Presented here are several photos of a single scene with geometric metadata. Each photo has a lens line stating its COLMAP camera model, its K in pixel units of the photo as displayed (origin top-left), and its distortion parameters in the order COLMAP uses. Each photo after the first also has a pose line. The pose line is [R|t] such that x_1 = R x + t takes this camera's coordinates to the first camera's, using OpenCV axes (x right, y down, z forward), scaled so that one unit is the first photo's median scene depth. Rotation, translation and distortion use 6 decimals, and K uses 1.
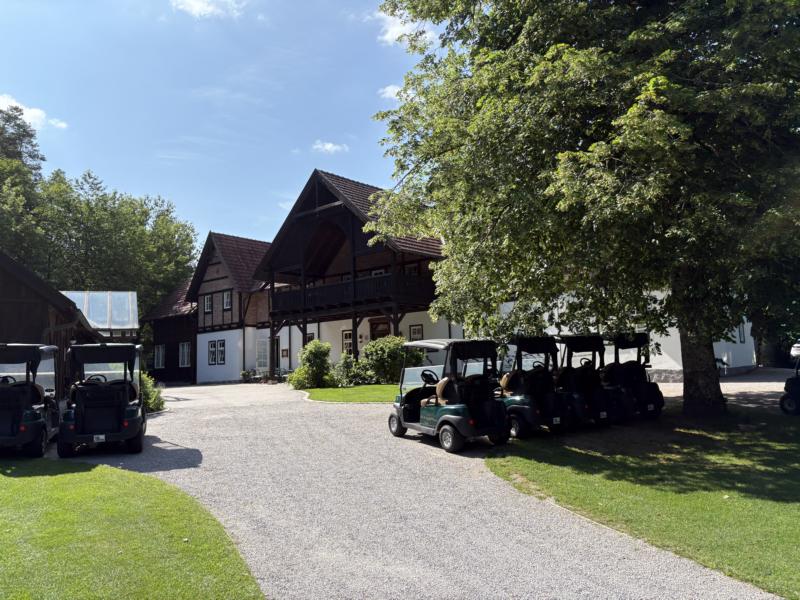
lens RADIAL K [[600.8, 0, 398.6], [0, 600.8, 316.3], [0, 0, 1]] dist [0.019890, 0.000123]
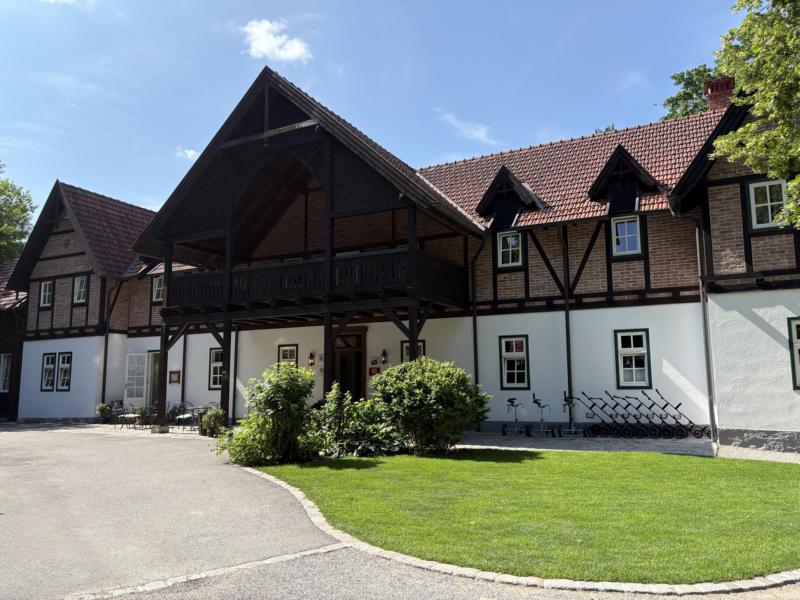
lens RADIAL K [[600.8, 0, 398.6], [0, 600.8, 316.3], [0, 0, 1]] dist [0.019890, 0.000123]
pose [[0.974306, 0.052409, 0.219048, -0.098800], [-0.045134, 0.998255, -0.038088, 0.010447], [-0.220661, 0.027223, 0.974970, 0.315014]]
